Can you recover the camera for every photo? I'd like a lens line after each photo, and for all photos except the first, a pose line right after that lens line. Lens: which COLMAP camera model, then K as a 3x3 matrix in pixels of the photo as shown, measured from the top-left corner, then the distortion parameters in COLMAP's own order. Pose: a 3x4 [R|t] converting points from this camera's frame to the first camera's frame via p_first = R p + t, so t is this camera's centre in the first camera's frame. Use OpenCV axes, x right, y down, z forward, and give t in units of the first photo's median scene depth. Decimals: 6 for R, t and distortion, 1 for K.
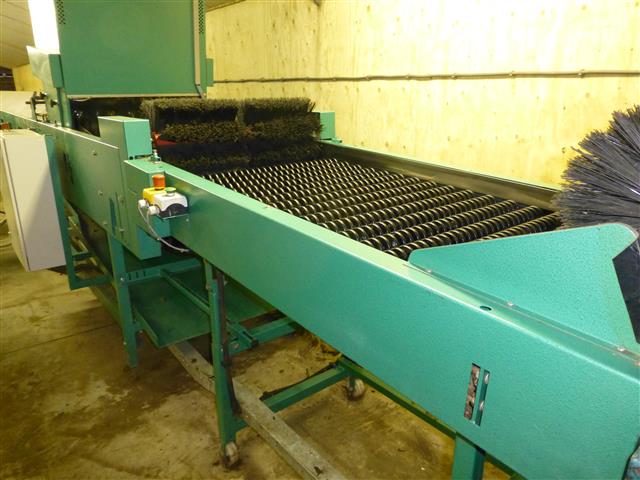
lens RADIAL K [[468.8, 0, 317.3], [0, 468.8, 240.3], [0, 0, 1]] dist [0.003098, -0.011418]
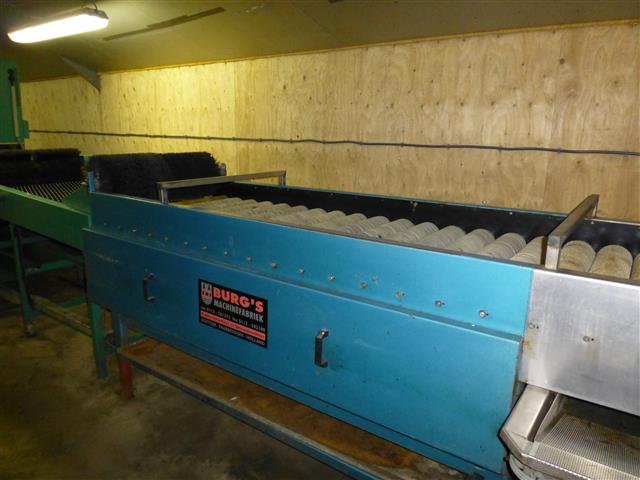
lens RADIAL K [[468.8, 0, 322.2], [0, 468.8, 241.7], [0, 0, 1]] dist [0.003098, -0.011418]
pose [[0.964471, -0.051421, 0.259135, 0.333214], [0.069329, 0.995761, -0.060442, 0.195761], [-0.254929, 0.076260, 0.963948, -0.804862]]
